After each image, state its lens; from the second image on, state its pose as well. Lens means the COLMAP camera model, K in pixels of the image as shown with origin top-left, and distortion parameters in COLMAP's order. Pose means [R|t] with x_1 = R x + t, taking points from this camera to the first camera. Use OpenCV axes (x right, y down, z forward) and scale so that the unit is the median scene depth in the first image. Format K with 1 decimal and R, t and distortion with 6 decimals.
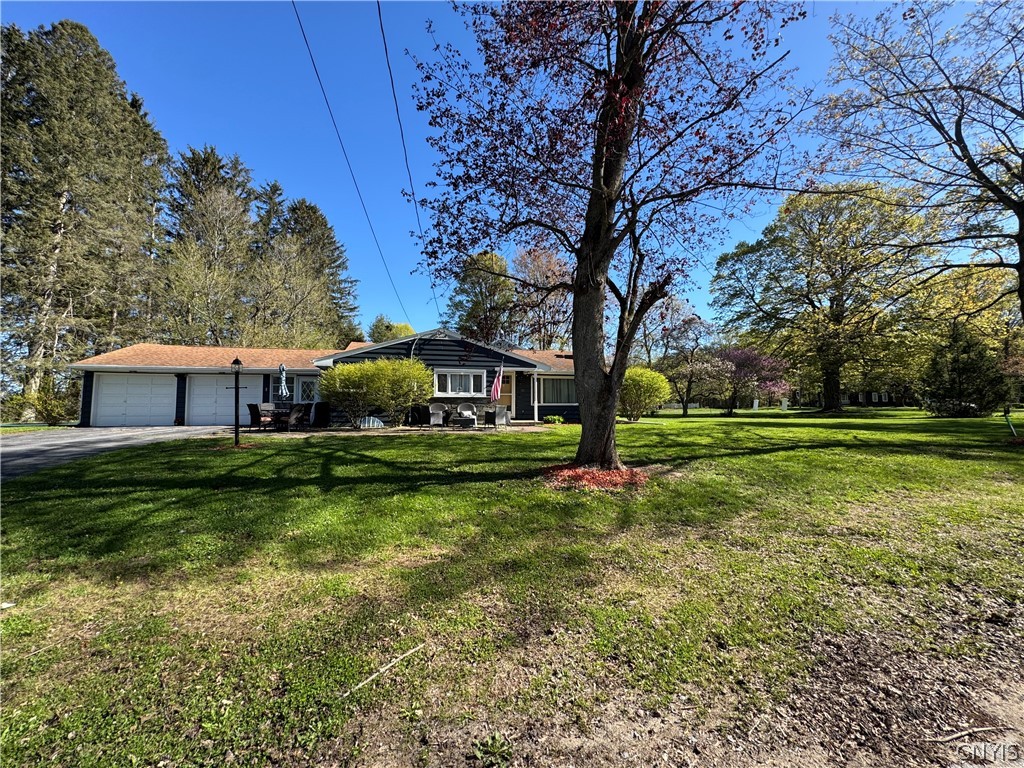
lens RADIAL K [[412.0, 0, 516.0], [0, 412.0, 379.5], [0, 0, 1]] dist [-0.008212, -0.000252]
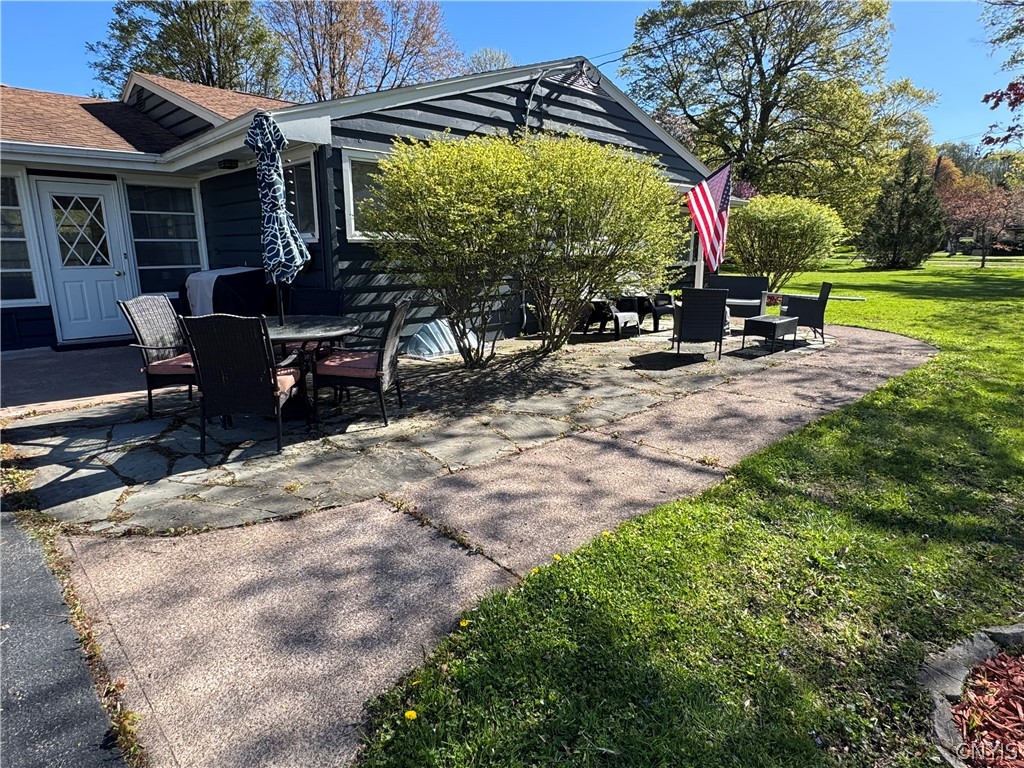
lens RADIAL K [[607.8, 0, 509.2], [0, 607.8, 387.2], [0, 0, 1]] dist [0.007025, 0.001382]
pose [[0.878751, -0.102599, 0.466122, -0.369574], [-0.032021, 0.961747, 0.272060, 0.005778], [-0.476204, -0.253999, 0.841851, 0.374467]]
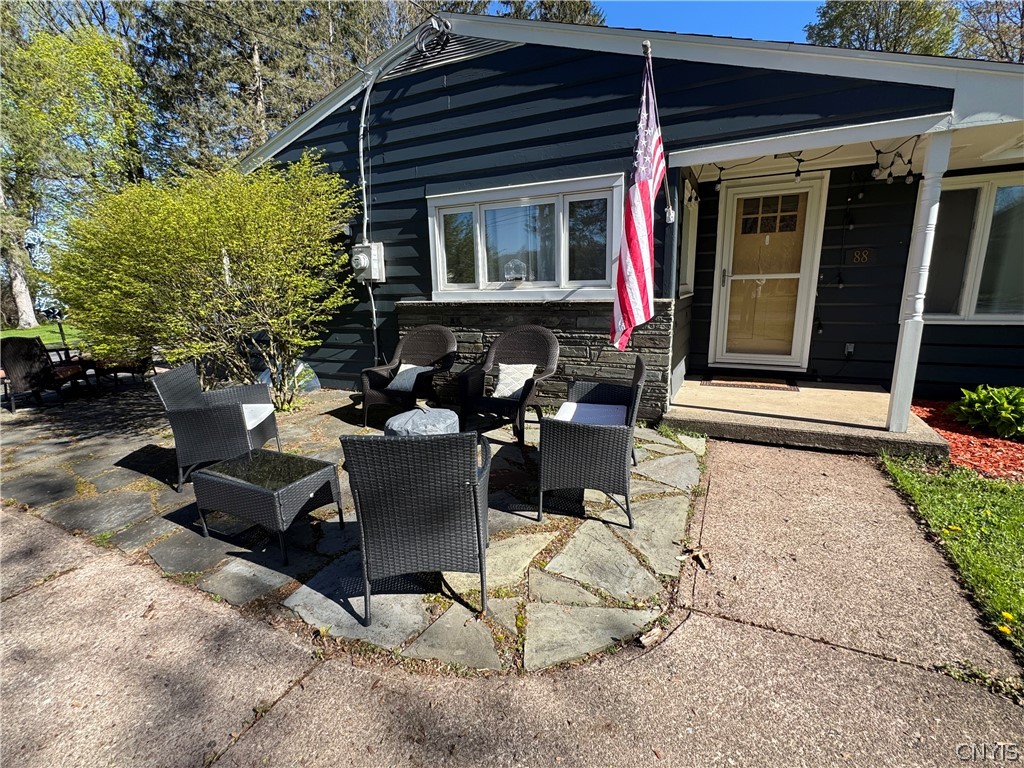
lens RADIAL K [[470.8, 0, 512.1], [0, 470.8, 384.5], [0, 0, 1]] dist [-0.003727, -0.000102]
pose [[0.749704, 0.123924, -0.650067, 0.041454], [0.069417, 0.962165, 0.263478, 0.010874], [0.658123, -0.242656, 0.712736, 0.563576]]
